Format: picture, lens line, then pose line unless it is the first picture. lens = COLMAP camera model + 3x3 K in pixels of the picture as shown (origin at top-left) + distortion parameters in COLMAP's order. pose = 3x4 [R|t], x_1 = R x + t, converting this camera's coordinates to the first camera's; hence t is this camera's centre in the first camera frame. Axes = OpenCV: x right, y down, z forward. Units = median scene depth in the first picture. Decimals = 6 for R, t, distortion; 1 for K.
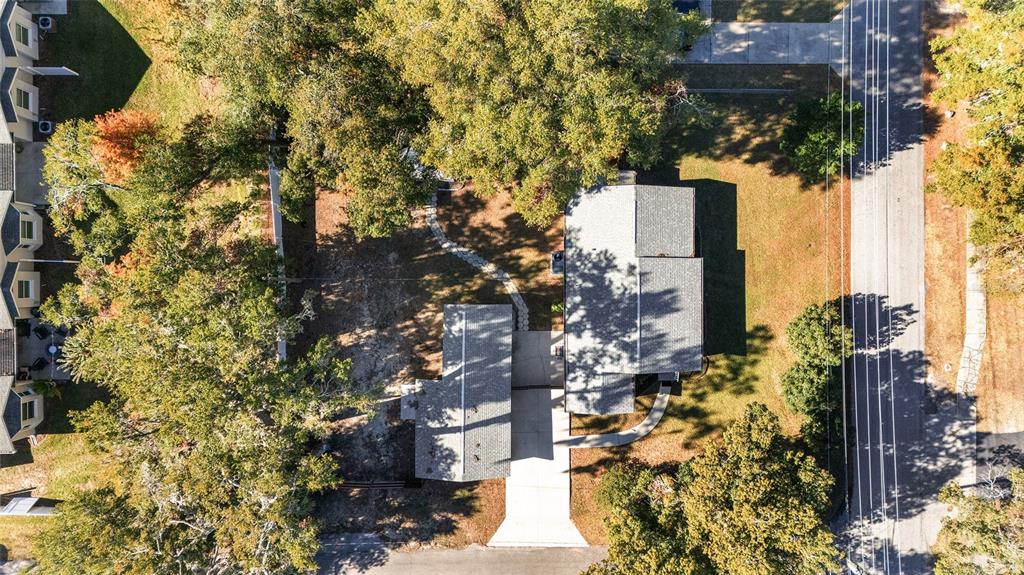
lens RADIAL K [[786.4, 0, 512.0], [0, 786.4, 287.5], [0, 0, 1]] dist [0.069770, 0.001256]
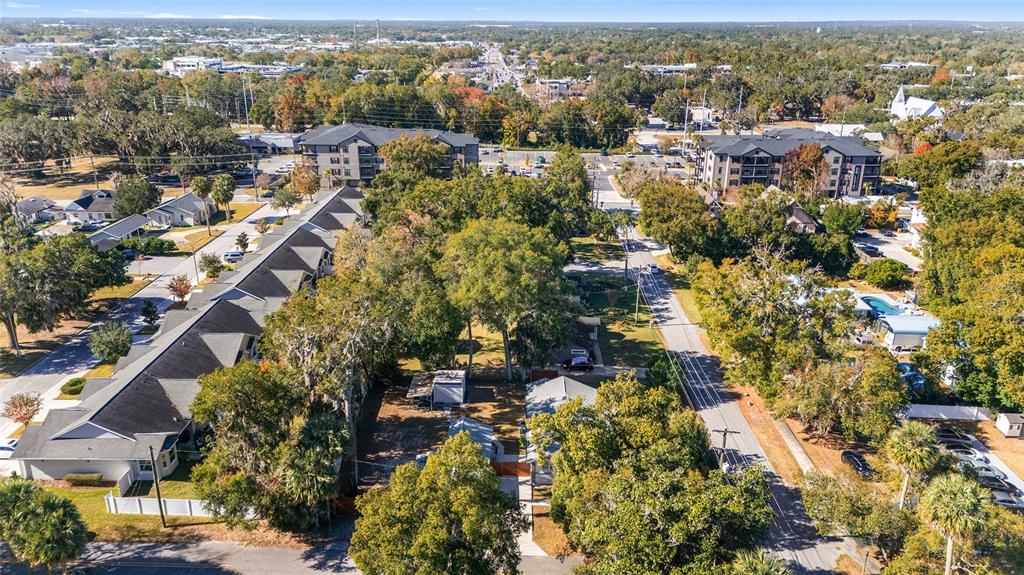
lens RADIAL K [[786.4, 0, 512.0], [0, 786.4, 287.5], [0, 0, 1]] dist [0.069770, 0.001256]
pose [[0.999538, -0.015049, -0.026412, 0.081343], [-0.020370, 0.313345, -0.949421, 1.394471], [0.022564, 0.949520, 0.312894, 0.225586]]
